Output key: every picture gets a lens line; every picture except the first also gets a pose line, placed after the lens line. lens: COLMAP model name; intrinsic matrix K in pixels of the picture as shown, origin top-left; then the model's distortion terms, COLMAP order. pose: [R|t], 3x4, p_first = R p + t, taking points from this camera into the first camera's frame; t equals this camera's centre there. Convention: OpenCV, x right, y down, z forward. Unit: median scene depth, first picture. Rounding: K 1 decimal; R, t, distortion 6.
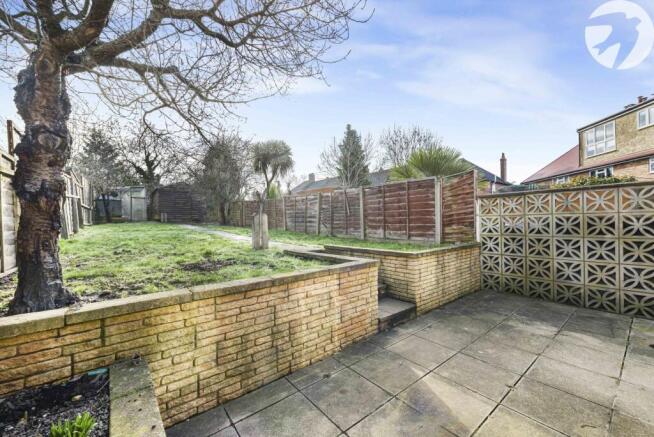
lens RADIAL K [[265.3, 0, 327.0], [0, 265.3, 218.5], [0, 0, 1]] dist [0.001141, 0.000138]
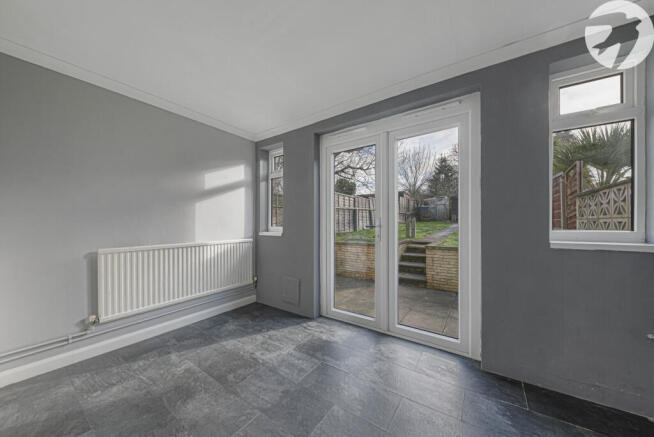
lens RADIAL K [[233.9, 0, 327.0], [0, 233.9, 218.5], [0, 0, 1]] dist [0.000329, -0.000078]
pose [[0.287040, 0.002079, -0.957916, 1.889999], [0.006745, 0.999968, 0.004191, -0.046337], [0.957895, -0.007664, 0.287016, 0.102877]]
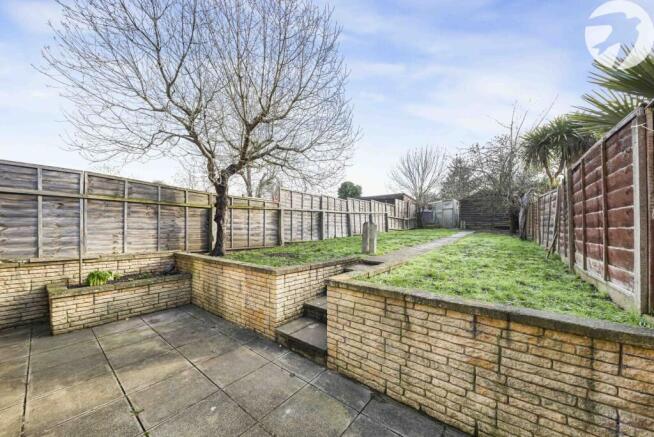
lens RADIAL K [[233.9, 0, 327.0], [0, 233.9, 218.5], [0, 0, 1]] dist [0.000329, -0.000078]
pose [[0.214714, -0.019411, -0.976484, 1.263506], [-0.006056, 0.999757, -0.021205, -0.027493], [0.976658, 0.010466, 0.214544, 1.123304]]
